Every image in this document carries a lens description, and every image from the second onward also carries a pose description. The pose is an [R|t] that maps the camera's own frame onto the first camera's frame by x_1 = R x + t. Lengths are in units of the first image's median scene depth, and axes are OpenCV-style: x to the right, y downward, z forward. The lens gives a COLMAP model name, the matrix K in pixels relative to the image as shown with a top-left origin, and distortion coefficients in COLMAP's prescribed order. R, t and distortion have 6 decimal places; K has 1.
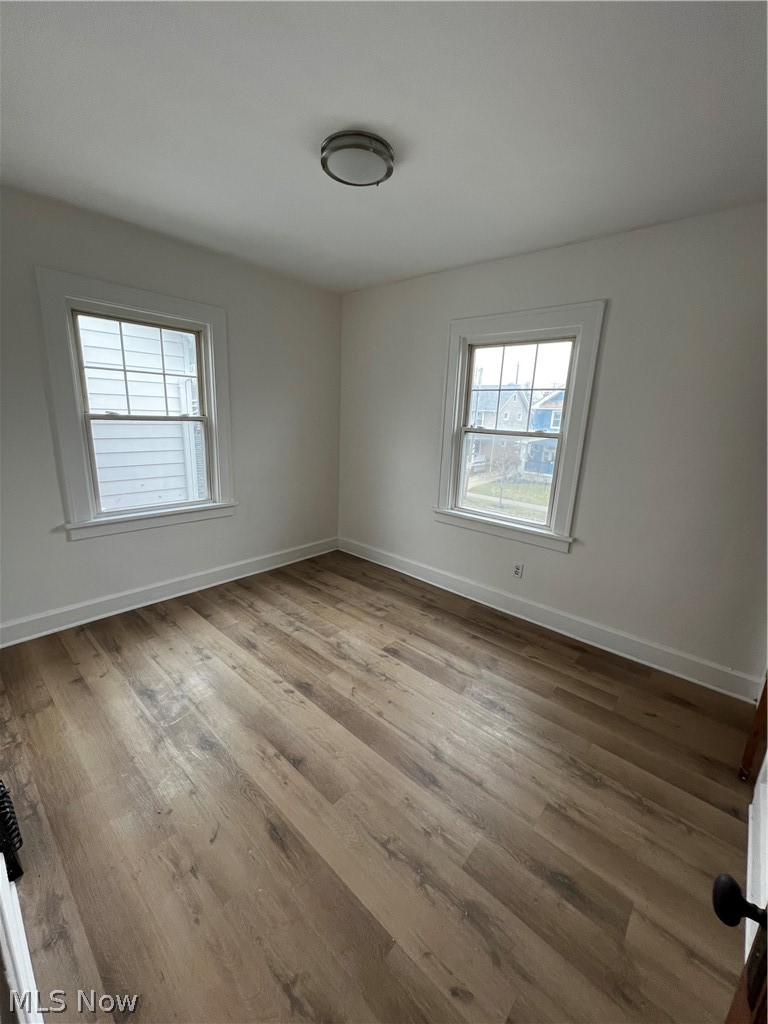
lens RADIAL K [[407.6, 0, 383.2], [0, 407.6, 511.4], [0, 0, 1]] dist [-0.002161, 0.000193]
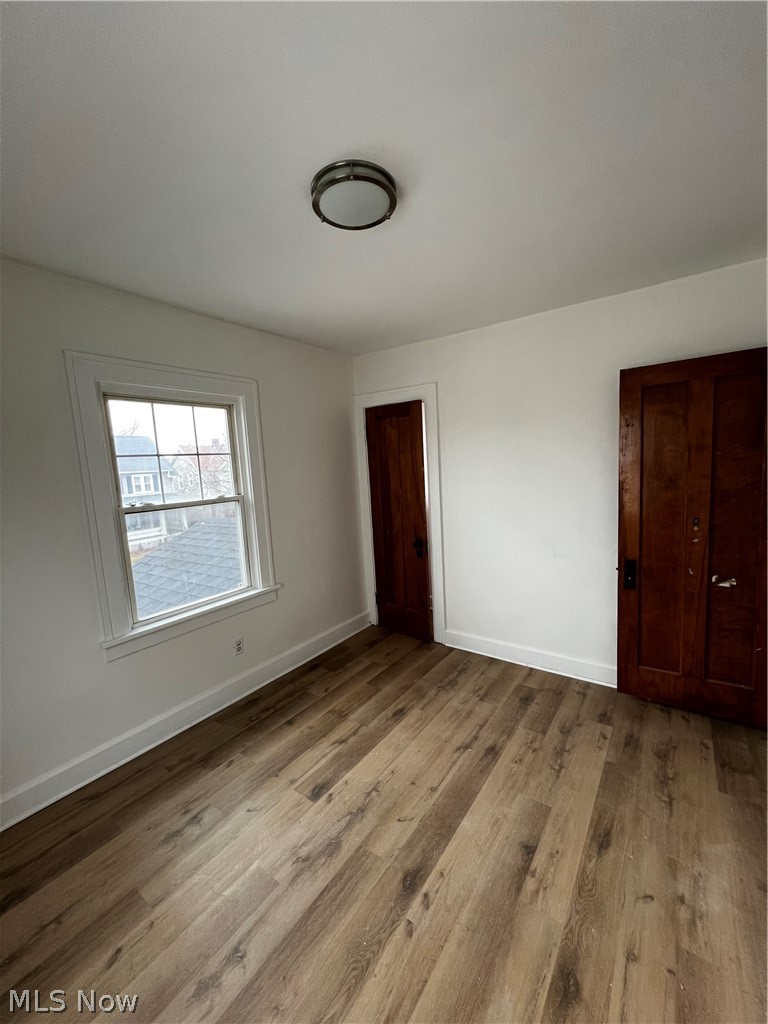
lens RADIAL K [[407.6, 0, 383.2], [0, 407.6, 511.4], [0, 0, 1]] dist [-0.002161, 0.000193]
pose [[-0.101005, -0.149683, 0.983561, -0.716740], [0.287117, 0.942168, 0.172868, -0.264262], [-0.952555, 0.299858, -0.052187, 0.839353]]
